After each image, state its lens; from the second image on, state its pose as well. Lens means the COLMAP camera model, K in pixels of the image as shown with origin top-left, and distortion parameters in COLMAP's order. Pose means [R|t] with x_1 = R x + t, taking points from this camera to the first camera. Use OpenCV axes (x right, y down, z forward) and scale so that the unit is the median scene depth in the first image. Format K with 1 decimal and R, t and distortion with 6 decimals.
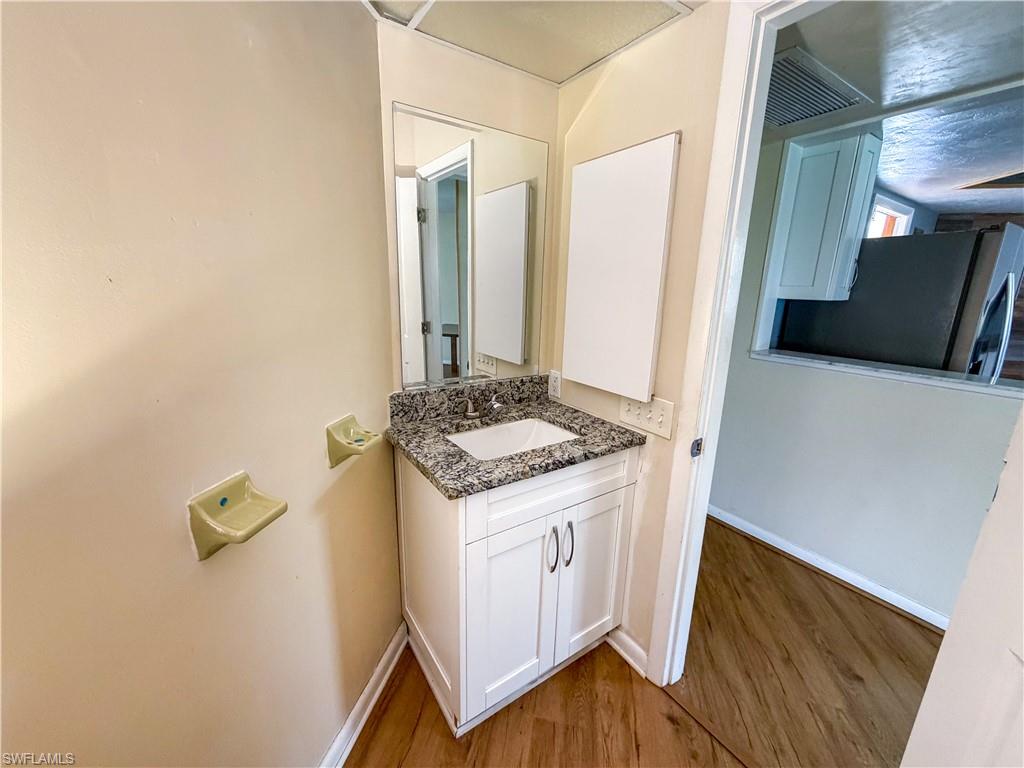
lens RADIAL K [[408.9, 0, 510.1], [0, 408.9, 383.6], [0, 0, 1]] dist [-0.000230, 0.000224]
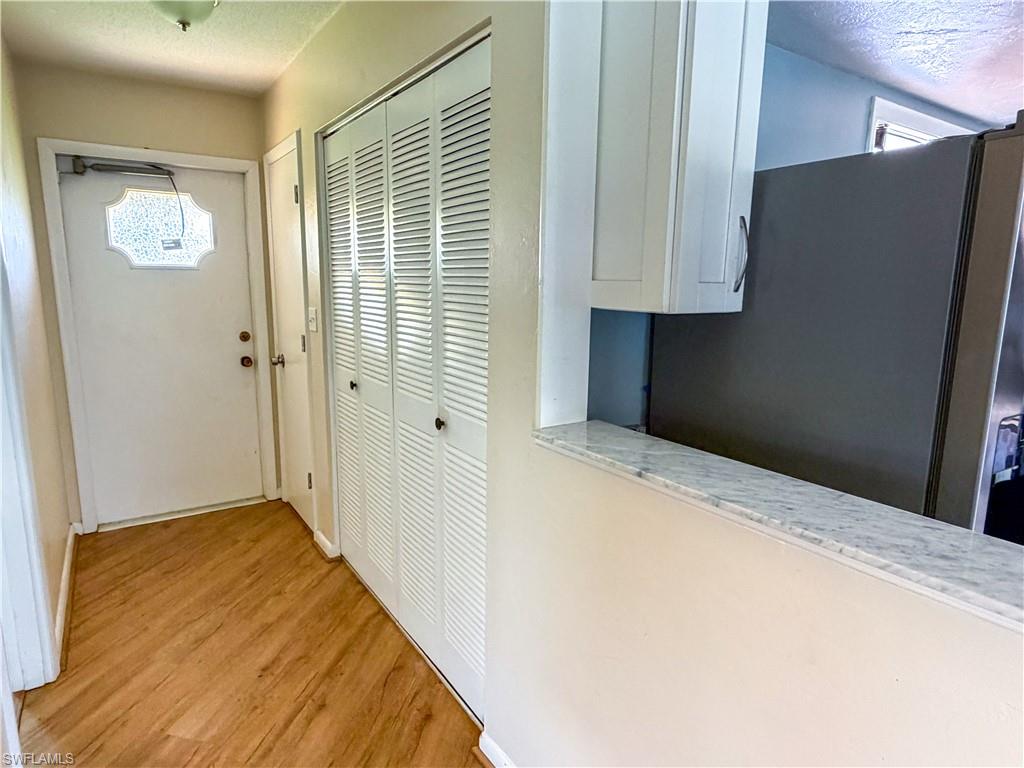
lens RADIAL K [[593.8, 0, 512.0], [0, 593.8, 384.0], [0, 0, 1]] dist [0.002735, 0.000754]
pose [[0.999965, -0.007451, -0.003748, 0.555577], [0.007189, 0.997808, -0.065791, -0.081898], [0.004230, 0.065761, 0.997826, 0.357501]]
